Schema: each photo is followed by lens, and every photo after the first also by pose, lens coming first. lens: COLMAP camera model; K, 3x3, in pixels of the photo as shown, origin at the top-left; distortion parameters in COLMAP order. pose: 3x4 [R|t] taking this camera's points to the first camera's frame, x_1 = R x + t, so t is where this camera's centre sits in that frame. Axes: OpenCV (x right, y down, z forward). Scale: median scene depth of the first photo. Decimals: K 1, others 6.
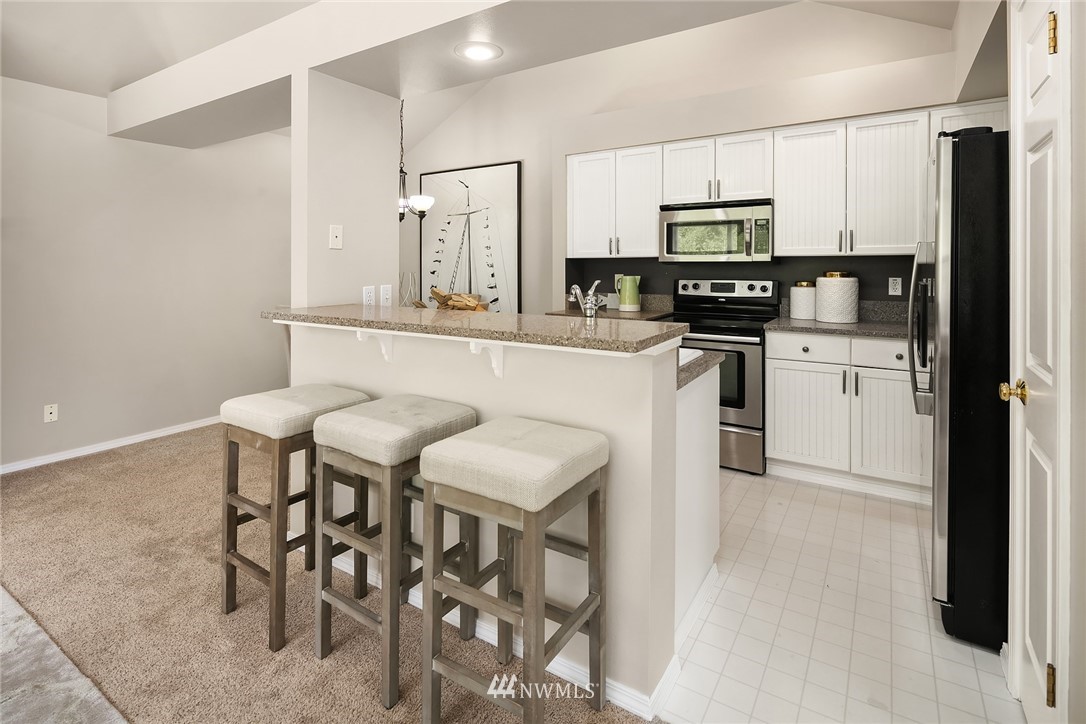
lens RADIAL K [[532.1, 0, 541.4], [0, 532.1, 295.1], [0, 0, 1]] dist [0.000743, -0.000188]
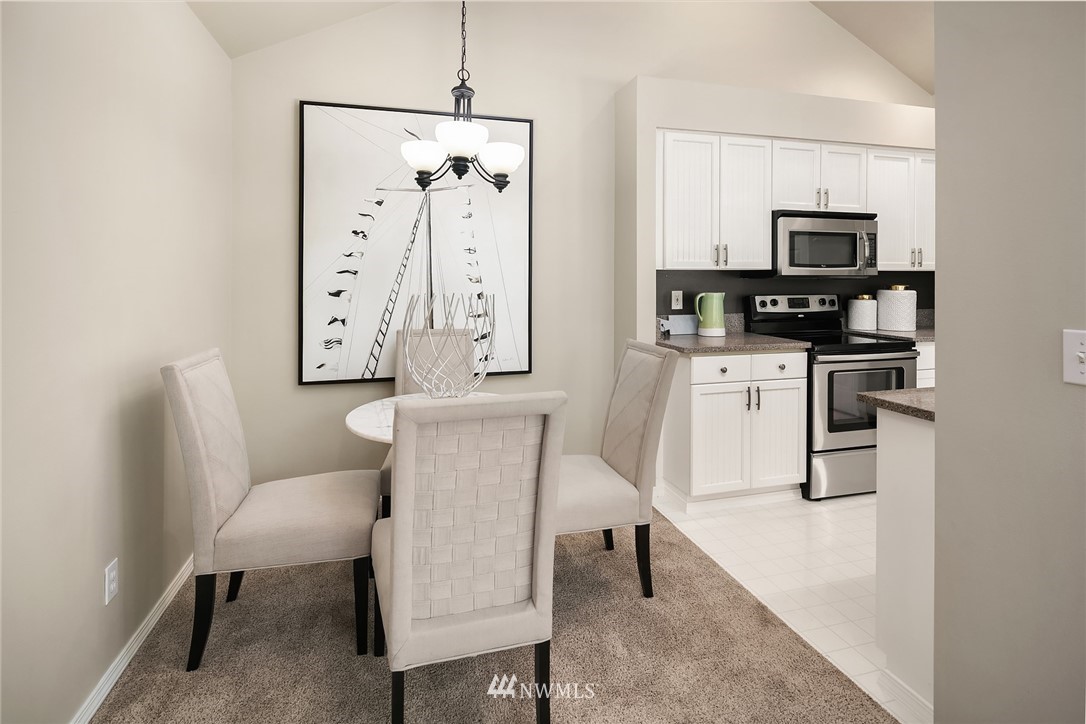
lens RADIAL K [[532.1, 0, 541.4], [0, 532.1, 295.1], [0, 0, 1]] dist [0.000743, -0.000188]
pose [[0.660292, -0.025910, 0.750561, -0.648947], [0.041261, 0.999147, -0.001807, -0.043704], [-0.749874, 0.032162, 0.660798, 0.696843]]
